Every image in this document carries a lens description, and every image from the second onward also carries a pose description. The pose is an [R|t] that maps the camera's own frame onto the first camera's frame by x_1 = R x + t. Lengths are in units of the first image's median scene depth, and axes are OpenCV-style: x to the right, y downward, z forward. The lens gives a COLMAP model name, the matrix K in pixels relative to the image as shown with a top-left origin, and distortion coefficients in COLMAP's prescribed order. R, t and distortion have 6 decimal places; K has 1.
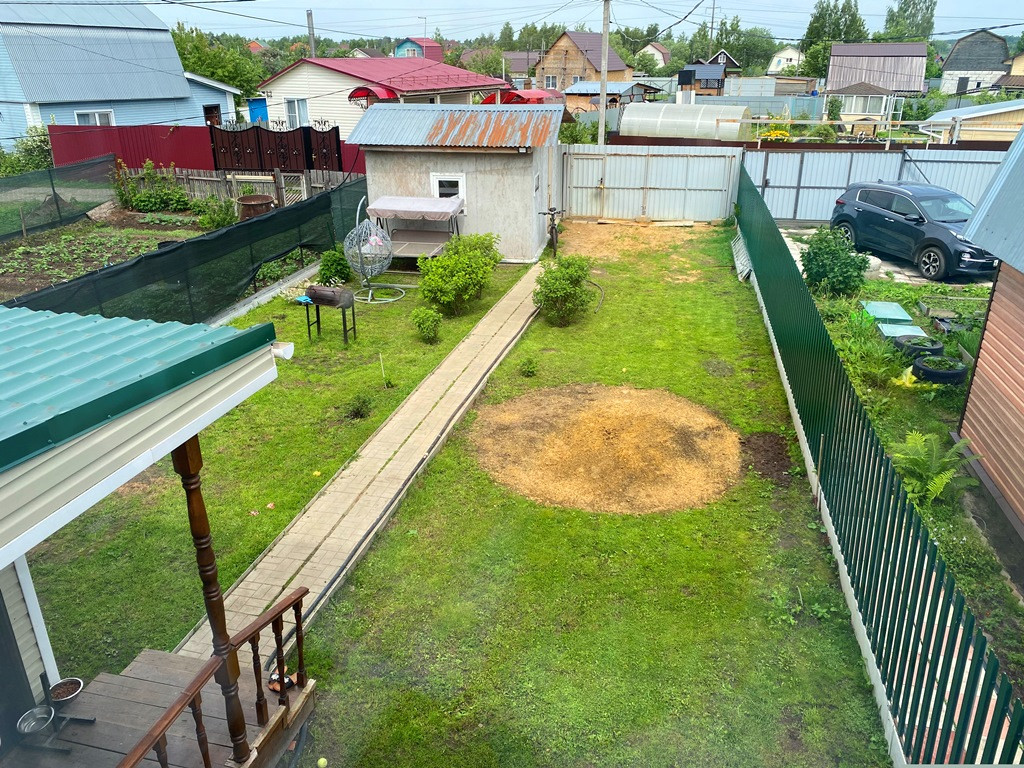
lens RADIAL K [[774.2, 0, 512.0], [0, 774.2, 386.2], [0, 0, 1]] dist [0.015210, -0.000508]
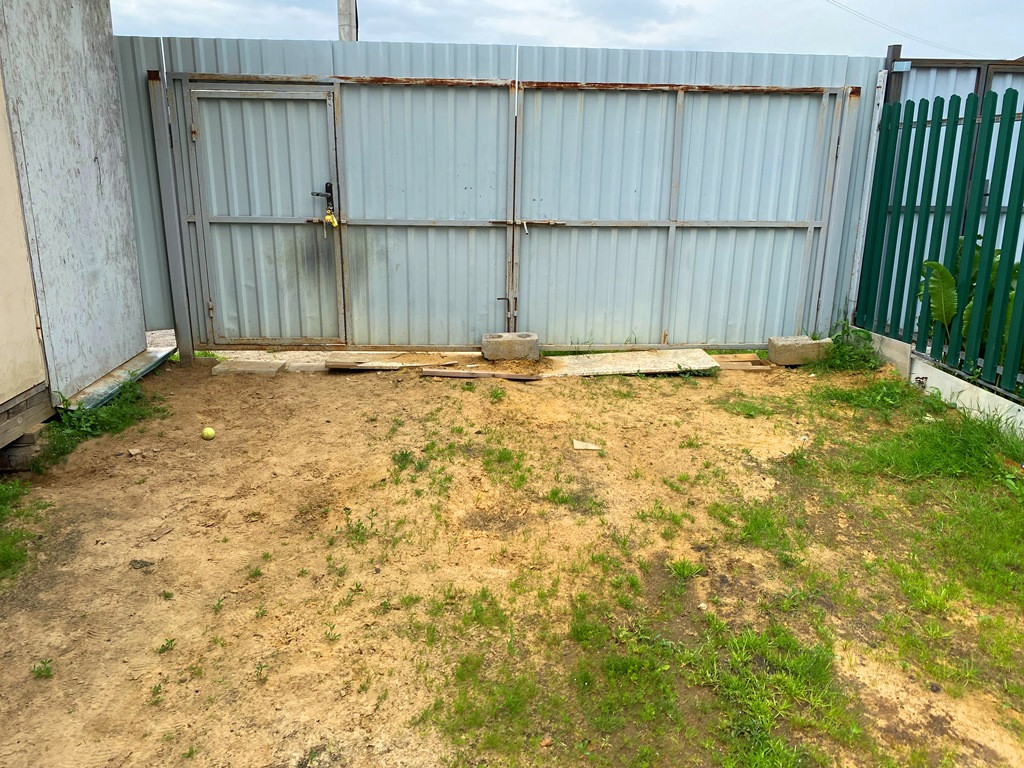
lens RADIAL K [[774.2, 0, 513.9], [0, 774.2, 384.3], [0, 0, 1]] dist [0.015210, -0.000508]
pose [[0.966567, -0.048555, 0.251776, 0.107647], [0.079759, 0.990129, -0.115250, -0.175930], [-0.243695, 0.131478, 0.960899, 0.765896]]
